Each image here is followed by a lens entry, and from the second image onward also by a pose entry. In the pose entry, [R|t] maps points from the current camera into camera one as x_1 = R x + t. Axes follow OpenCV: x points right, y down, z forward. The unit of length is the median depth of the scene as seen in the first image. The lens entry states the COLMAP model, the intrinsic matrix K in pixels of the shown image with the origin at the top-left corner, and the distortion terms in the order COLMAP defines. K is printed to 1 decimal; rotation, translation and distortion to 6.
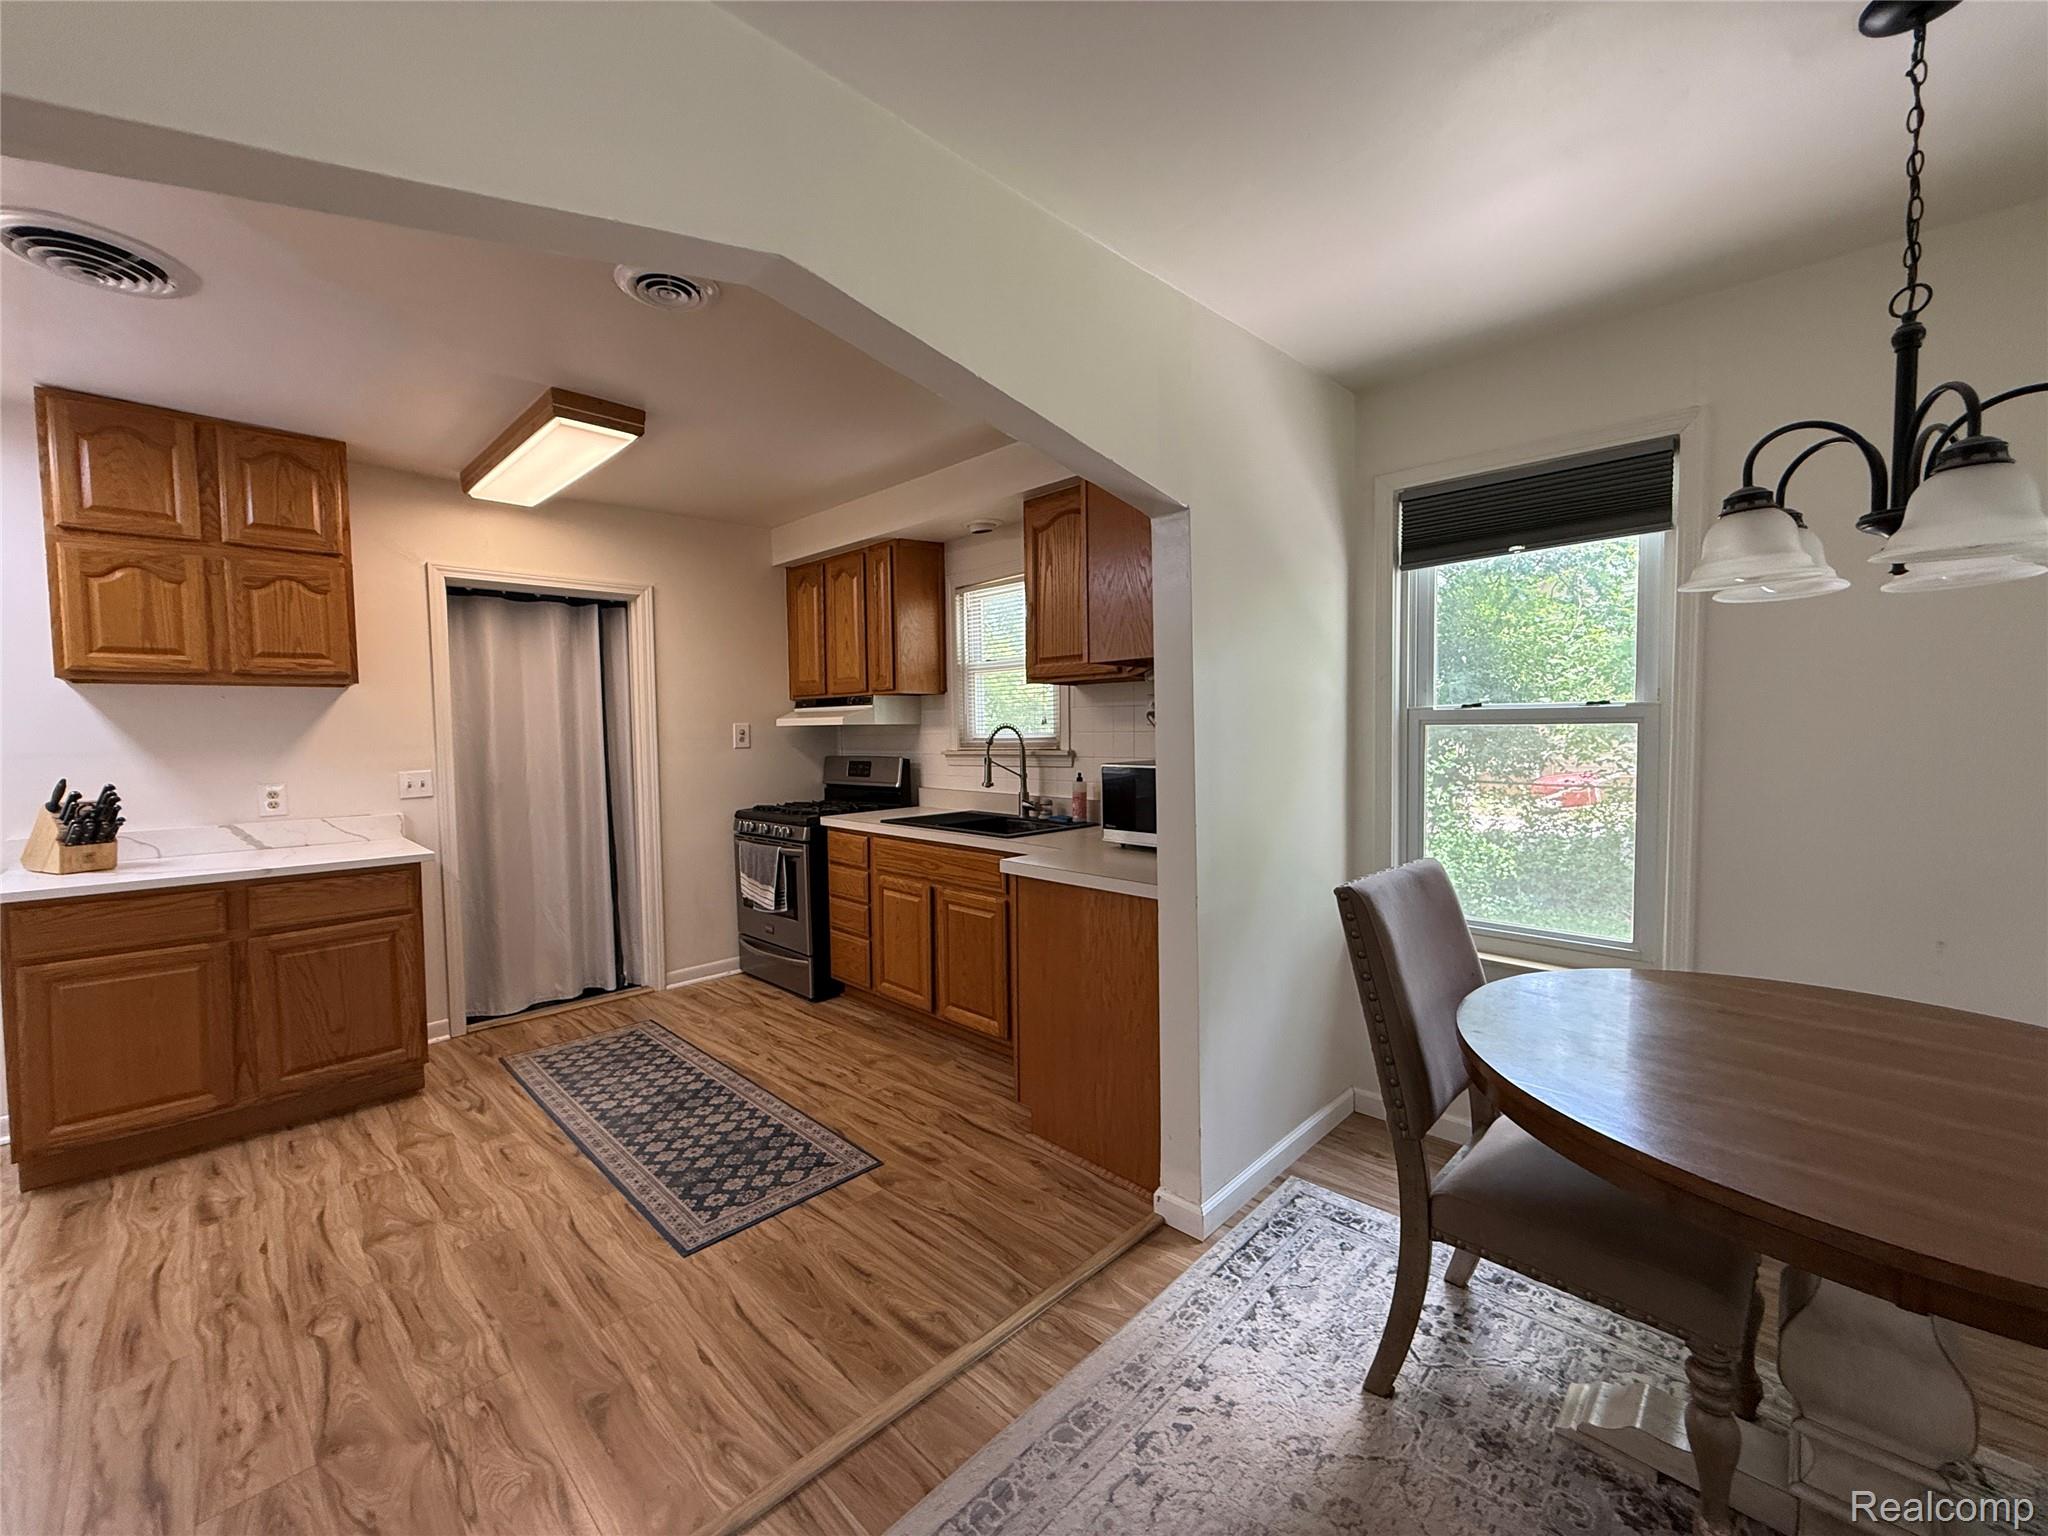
lens RADIAL K [[813.1, 0, 1021.5], [0, 813.1, 767.3], [0, 0, 1]] dist [-0.002432, 0.000494]
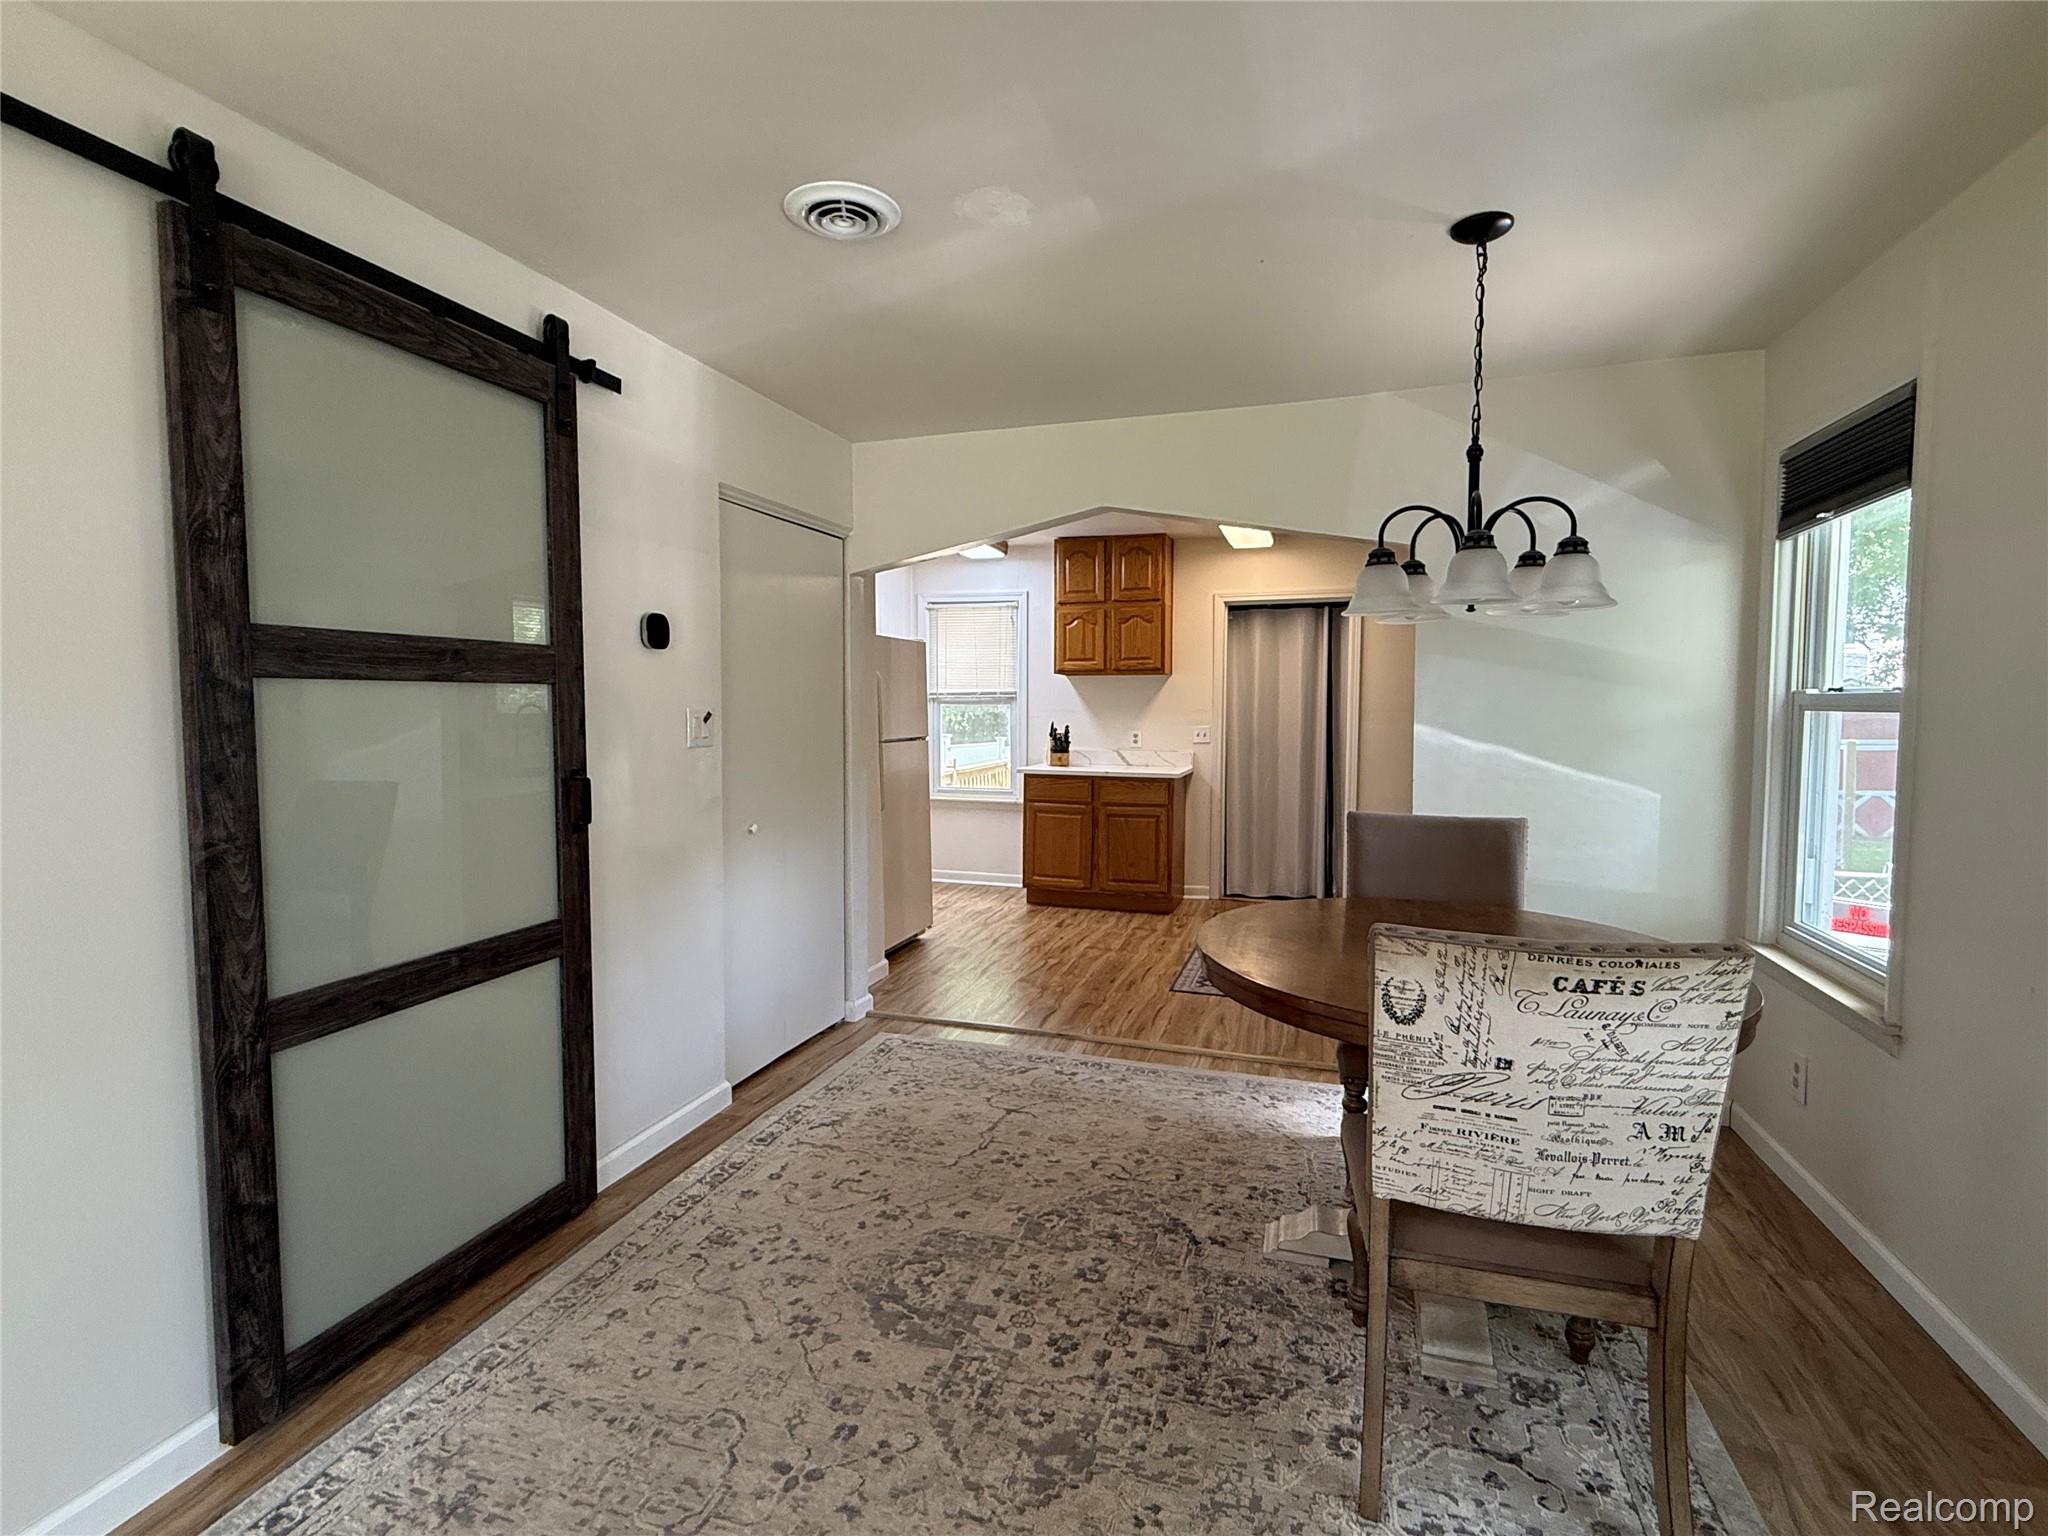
lens RADIAL K [[985.5, 0, 1019.5], [0, 985.5, 761.9], [0, 0, 1]] dist [-0.000027, -0.000052]
pose [[0.453820, 0.068966, -0.888421, 0.923382], [-0.052248, 0.997345, 0.050733, -0.005278], [0.889561, 0.023395, 0.456218, -0.221061]]
